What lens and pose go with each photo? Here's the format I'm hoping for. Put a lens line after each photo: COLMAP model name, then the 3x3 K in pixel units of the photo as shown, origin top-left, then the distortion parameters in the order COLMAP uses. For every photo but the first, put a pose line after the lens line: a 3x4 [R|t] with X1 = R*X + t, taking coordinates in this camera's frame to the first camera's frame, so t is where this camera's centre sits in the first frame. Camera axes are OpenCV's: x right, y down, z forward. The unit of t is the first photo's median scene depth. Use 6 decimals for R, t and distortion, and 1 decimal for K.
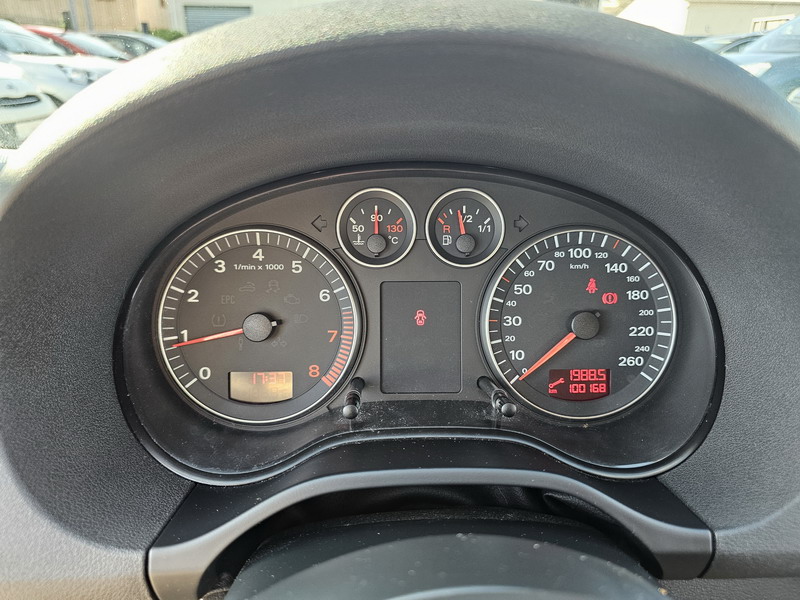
lens RADIAL K [[554.8, 0, 394.9], [0, 554.8, 298.3], [0, 0, 1]] dist [0.002233, -0.016768]
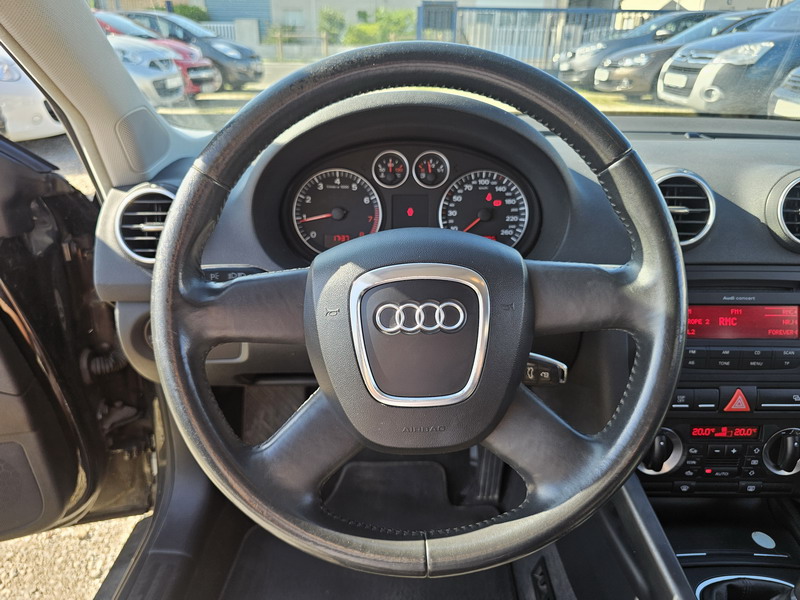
lens RADIAL K [[549.5, 0, 391.9], [0, 549.5, 299.9], [0, 0, 1]] dist [0.013715, -0.023201]
pose [[0.999506, 0.011763, -0.029129, 0.041327], [-0.010432, 0.998914, 0.045413, 0.288449], [0.029632, -0.045087, 0.998544, -1.191503]]
